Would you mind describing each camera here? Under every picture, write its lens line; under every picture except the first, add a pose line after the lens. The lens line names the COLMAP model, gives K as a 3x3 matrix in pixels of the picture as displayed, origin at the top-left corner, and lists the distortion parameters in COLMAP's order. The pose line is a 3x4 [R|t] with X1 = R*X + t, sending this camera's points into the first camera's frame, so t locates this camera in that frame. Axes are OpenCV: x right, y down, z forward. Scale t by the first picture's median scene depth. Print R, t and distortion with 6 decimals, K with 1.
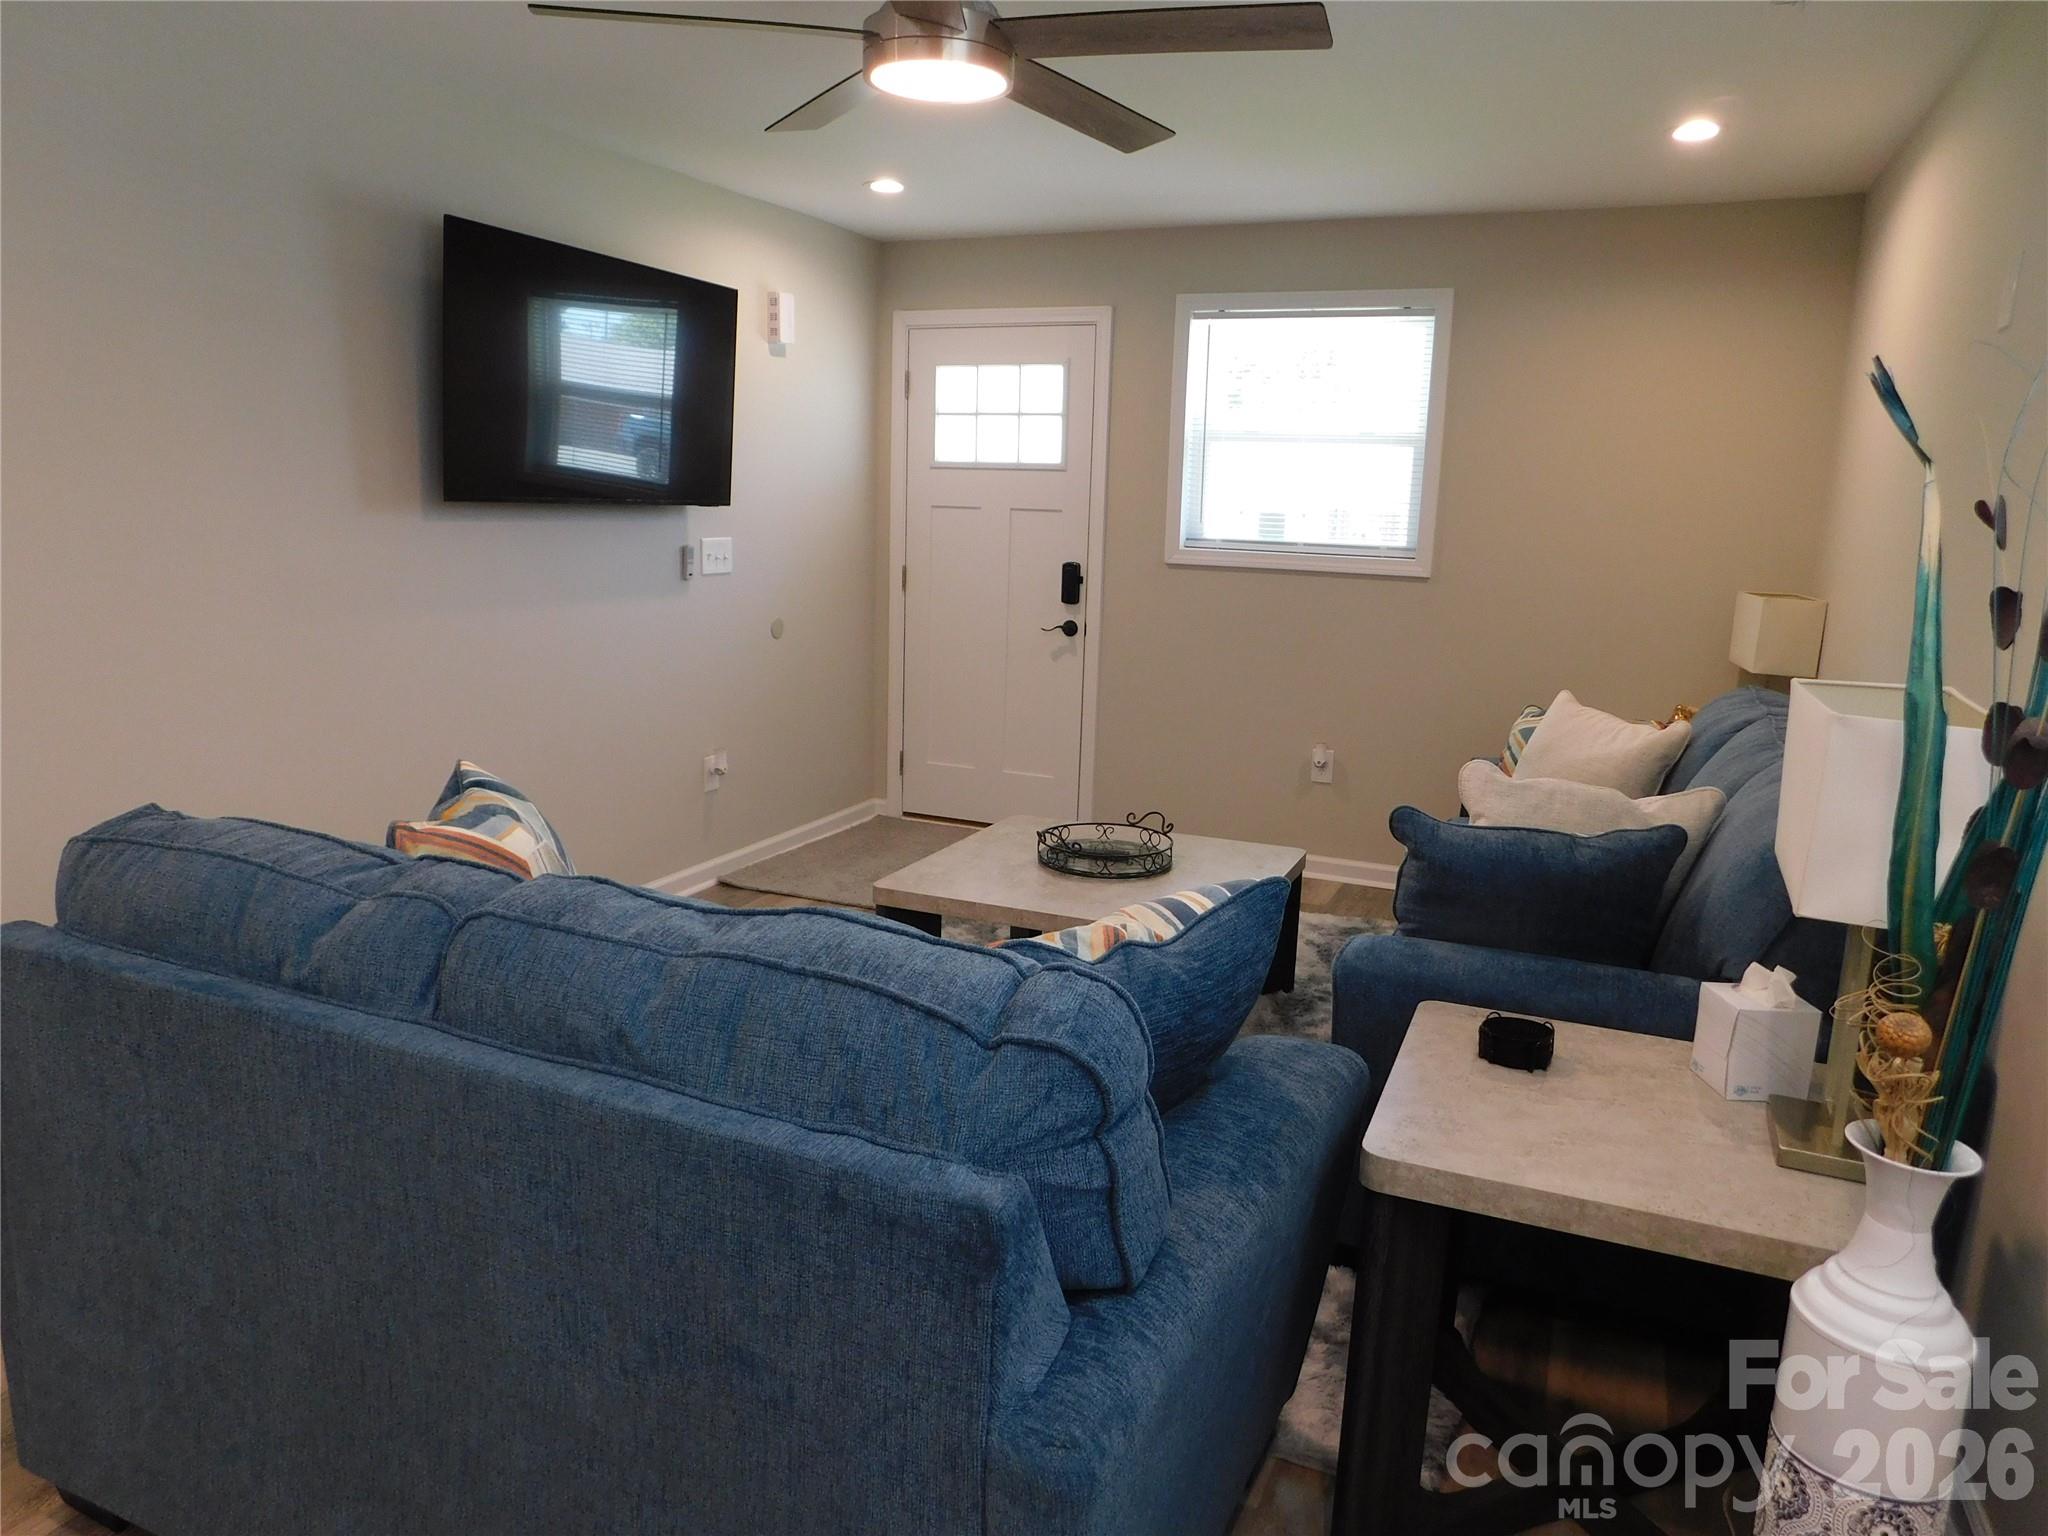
lens RADIAL K [[1365.7, 0, 1024.0], [0, 1365.7, 768.0], [0, 0, 1]] dist [-0.069706, 0.056518]
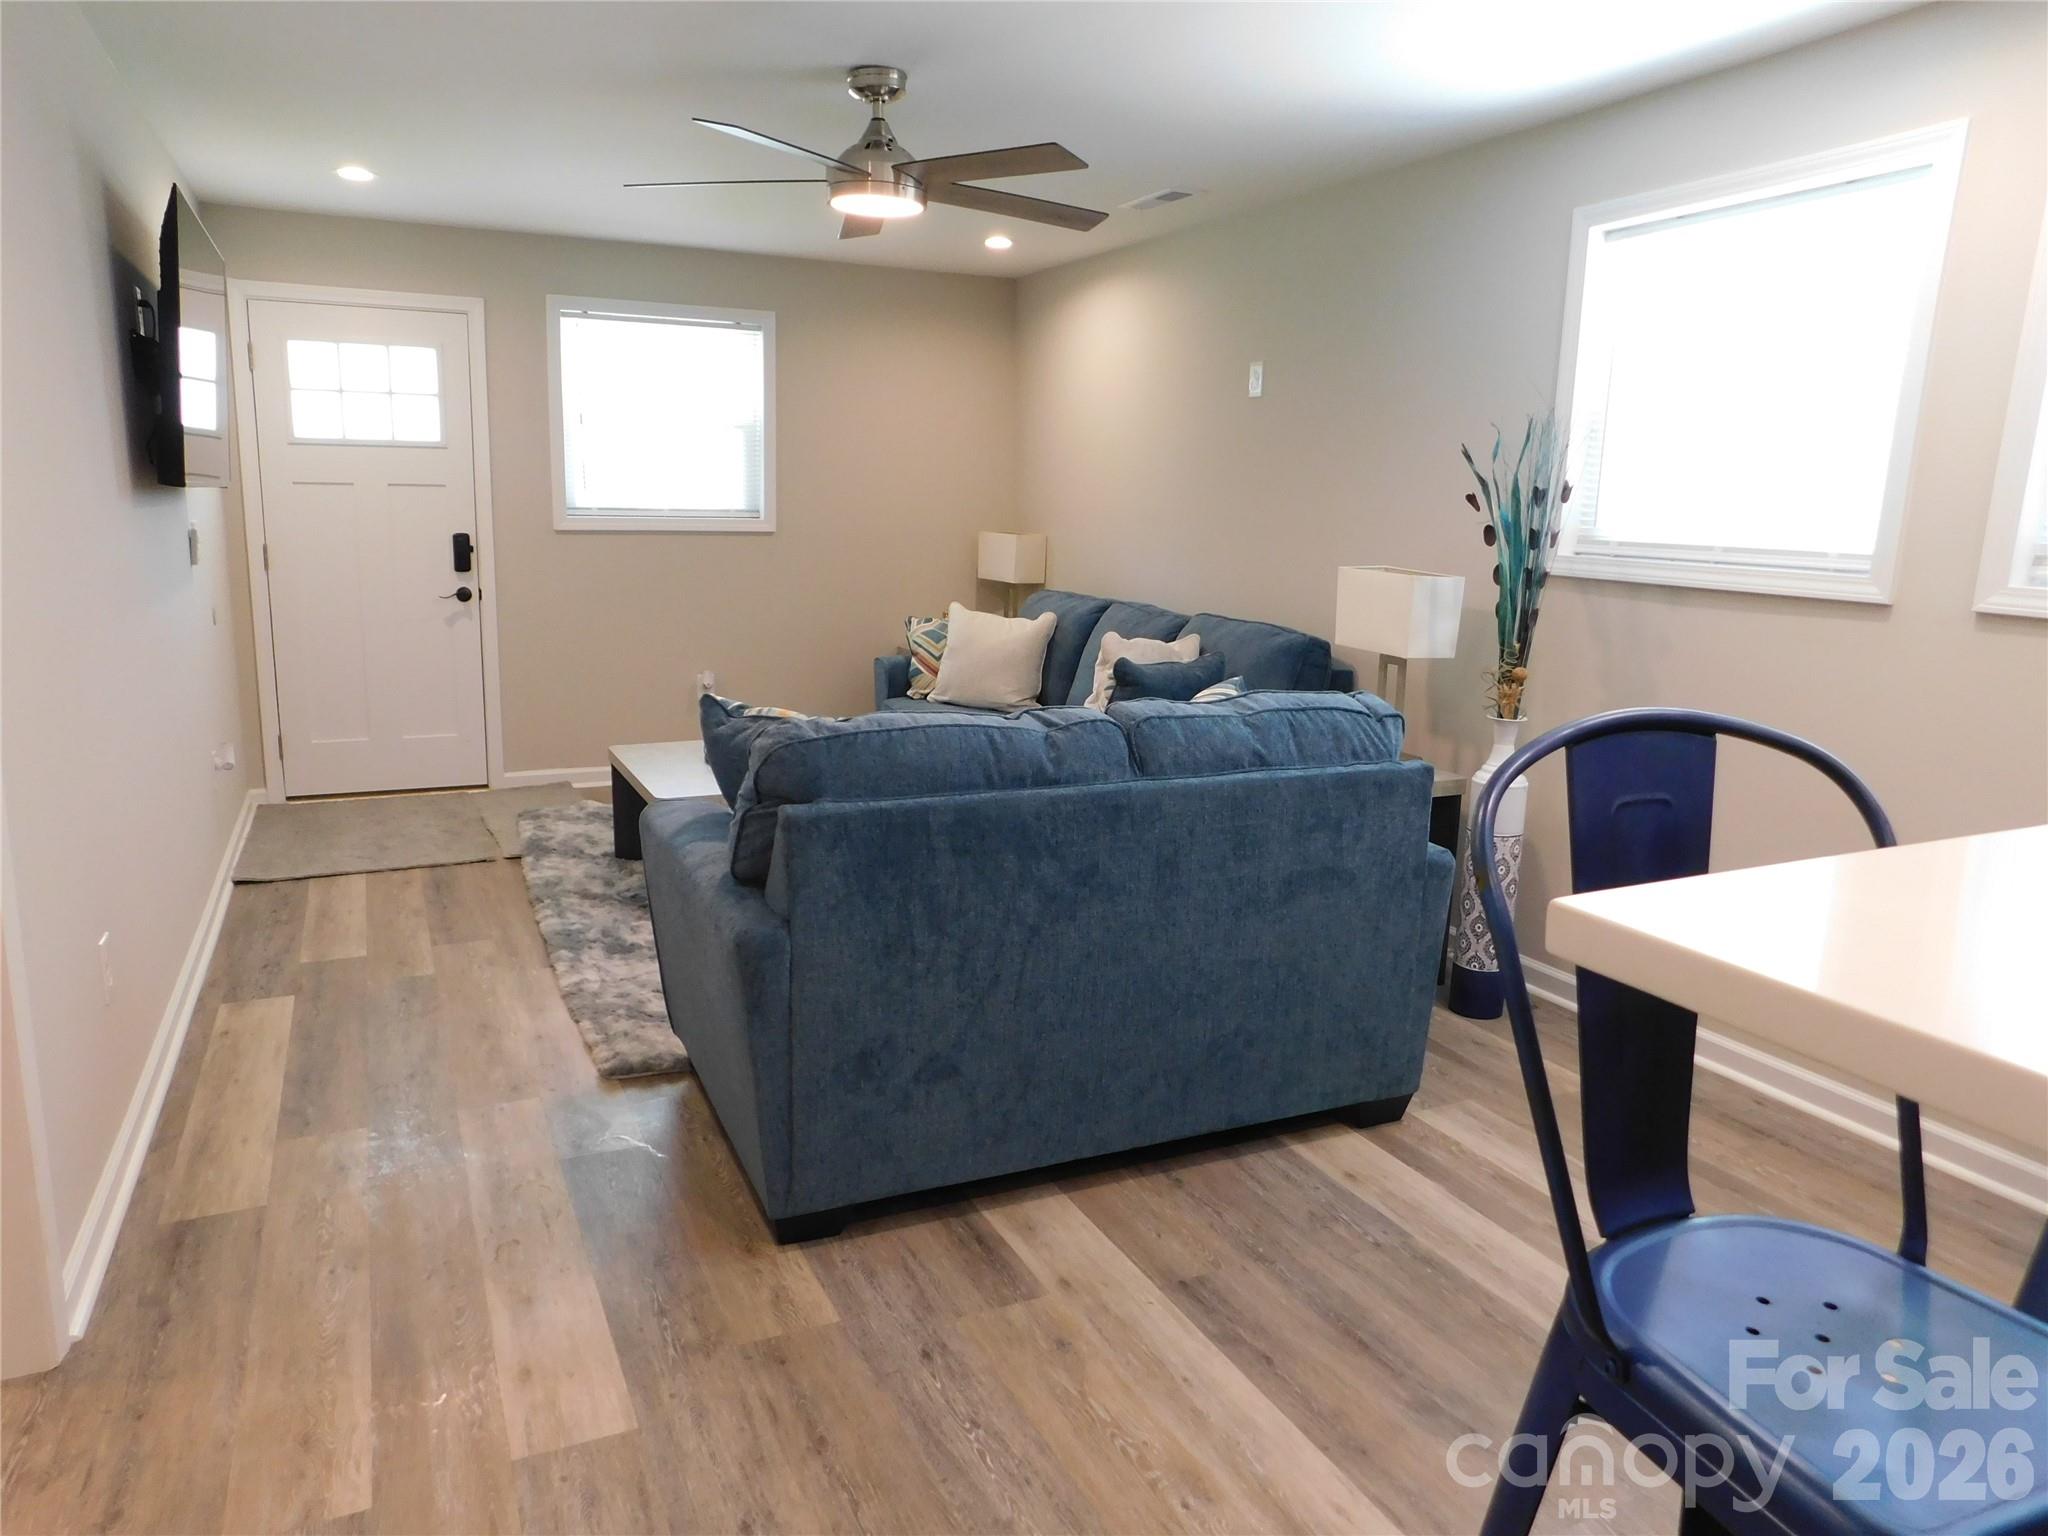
lens RADIAL K [[1365.7, 0, 1024.0], [0, 1365.7, 768.0], [0, 0, 1]] dist [-0.069706, 0.056518]
pose [[0.650748, -0.164932, 0.741164, -0.512703], [0.137154, 0.985600, 0.098904, -0.012258], [-0.746804, 0.037292, 0.663998, -0.038447]]
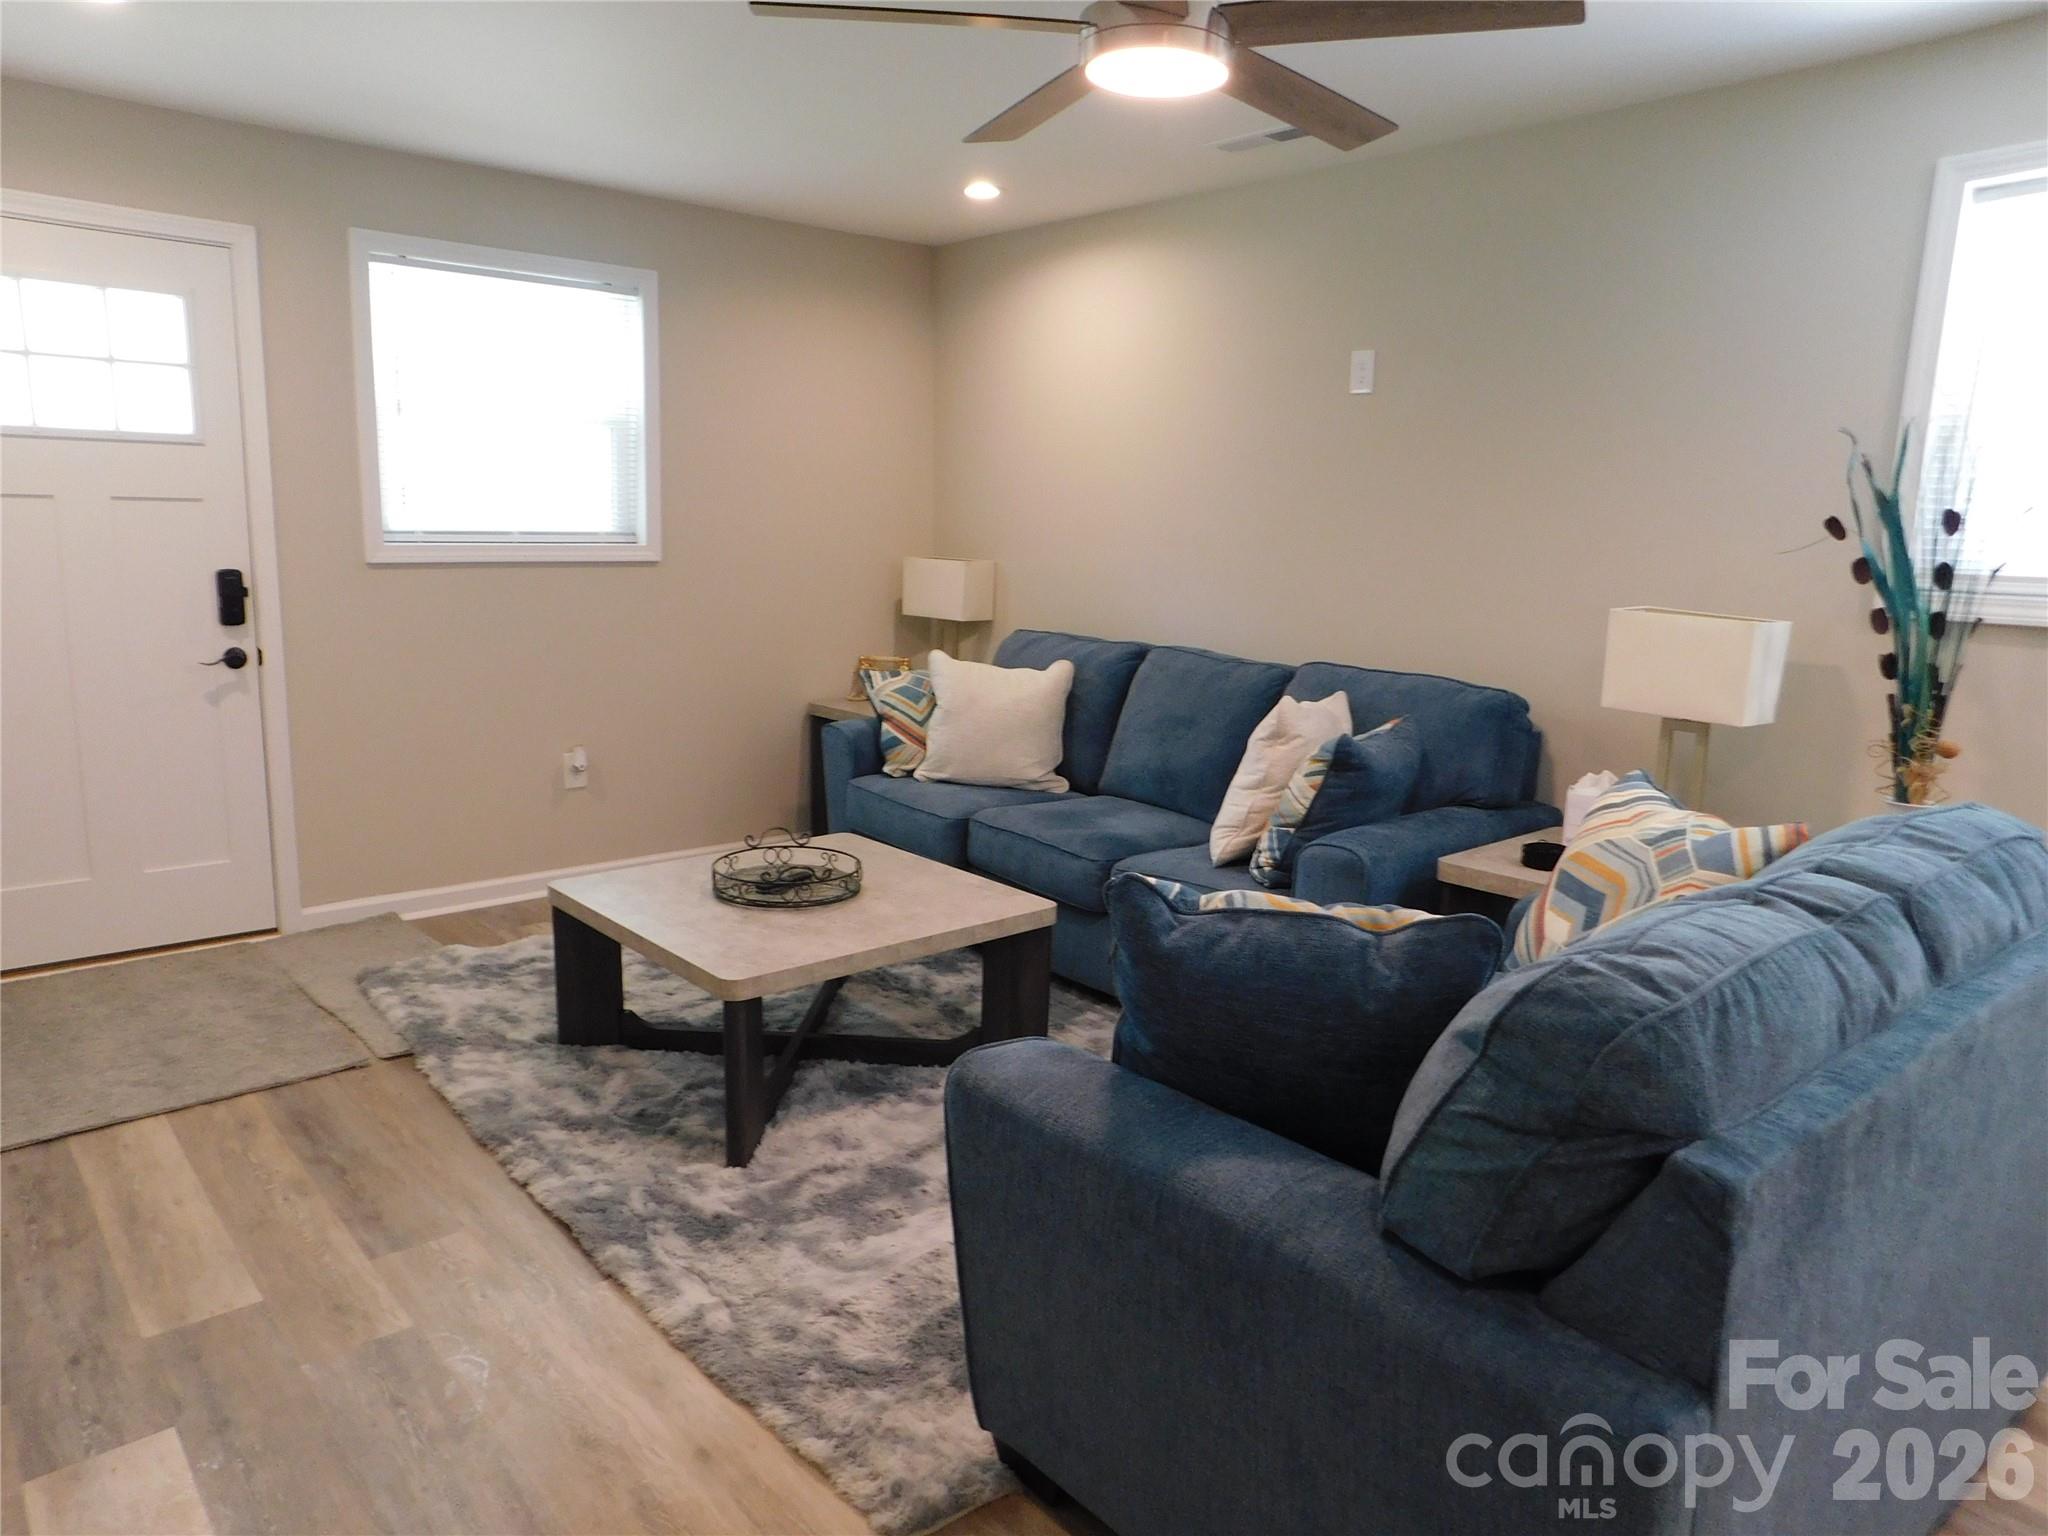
lens RADIAL K [[1365.7, 0, 1024.0], [0, 1365.7, 768.0], [0, 0, 1]] dist [-0.069706, 0.056518]
pose [[0.420835, -0.186381, 0.887784, -0.463186], [0.158029, 0.978764, 0.130571, -0.074085], [-0.893266, 0.085346, 0.441352, 0.310022]]
